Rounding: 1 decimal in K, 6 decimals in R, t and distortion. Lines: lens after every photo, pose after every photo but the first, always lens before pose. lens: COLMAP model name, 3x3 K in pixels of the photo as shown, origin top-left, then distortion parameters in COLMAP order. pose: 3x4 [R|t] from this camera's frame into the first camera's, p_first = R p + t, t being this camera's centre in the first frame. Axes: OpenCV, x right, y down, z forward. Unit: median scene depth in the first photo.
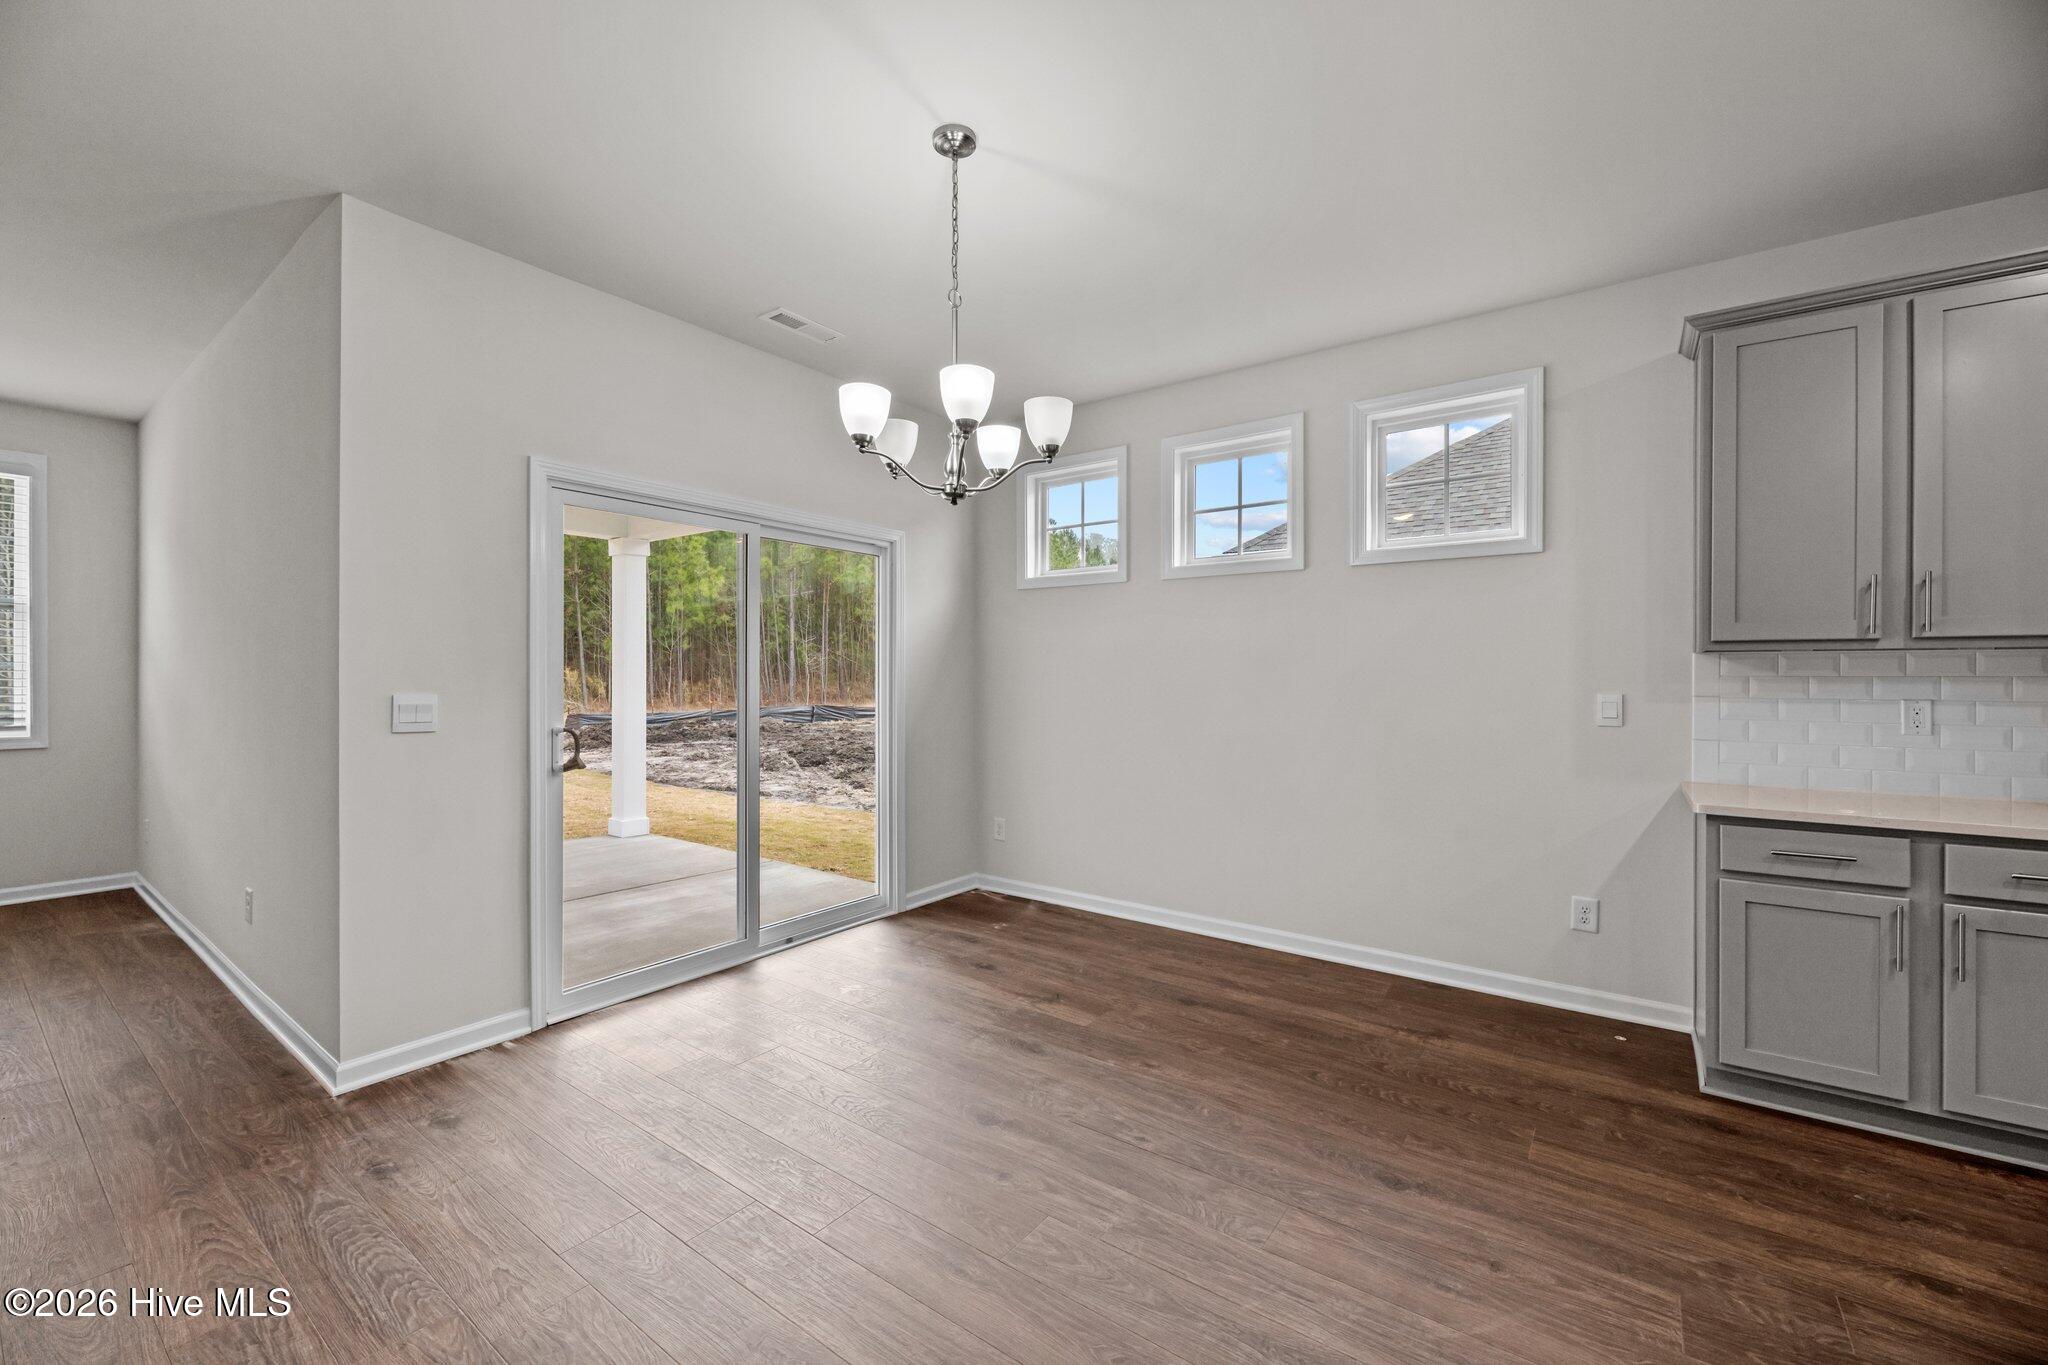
lens RADIAL K [[817.6, 0, 1029.7], [0, 817.6, 674.0], [0, 0, 1]] dist [0.002103, -0.003479]
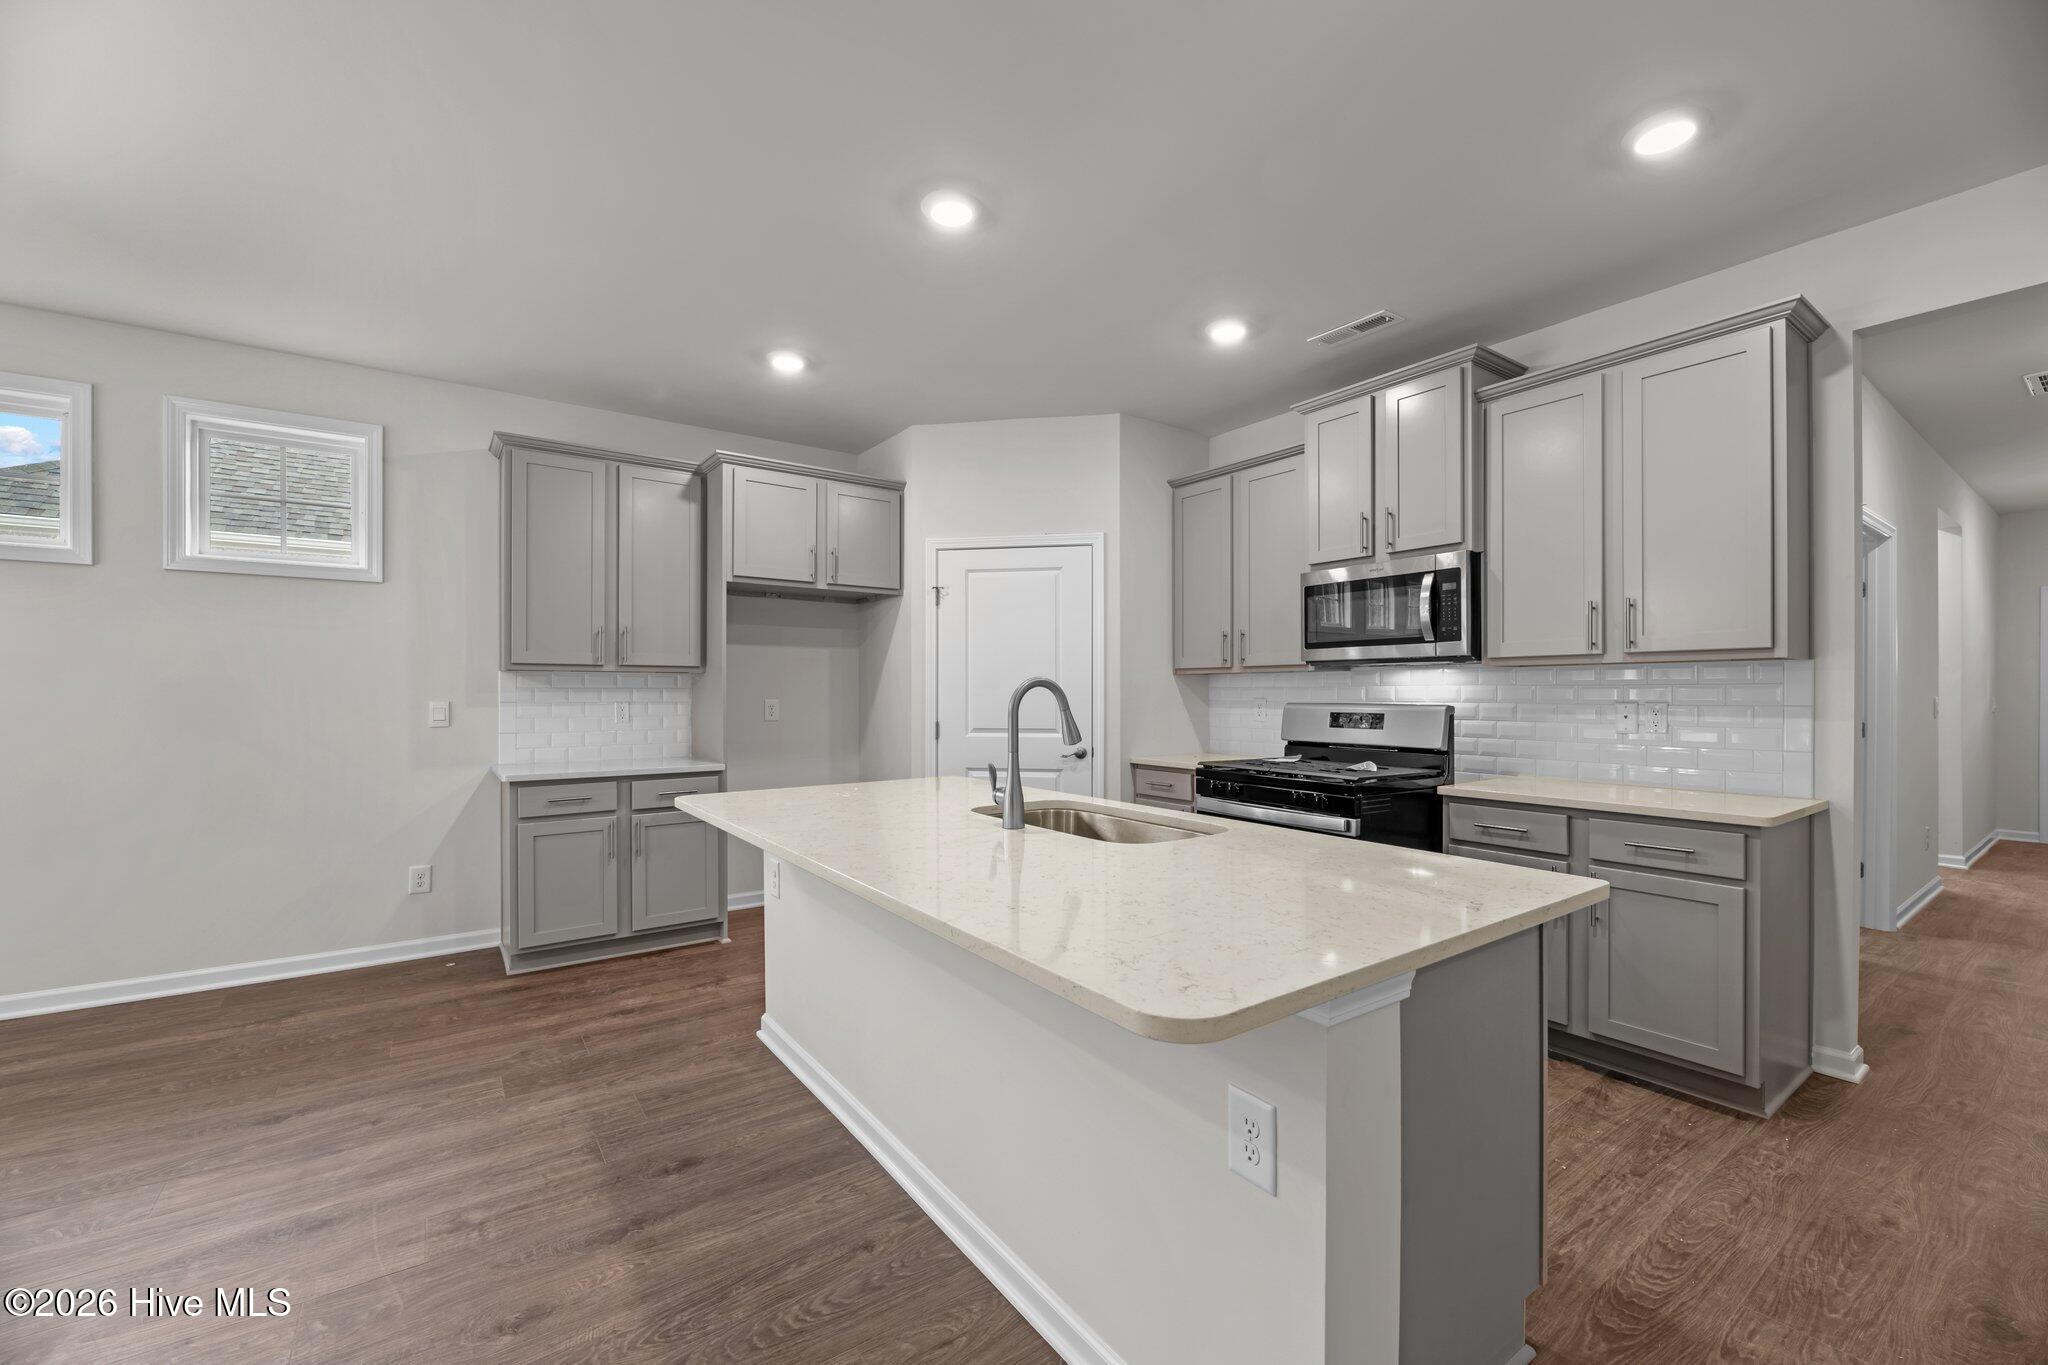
lens RADIAL K [[829.4, 0, 1021.9], [0, 829.4, 699.8], [0, 0, 1]] dist [0.000936, -0.004833]
pose [[0.310454, -0.009727, 0.950539, -0.294091], [-0.001919, 0.999939, 0.010859, 0.007244], [-0.950586, -0.005195, 0.310417, -0.328199]]
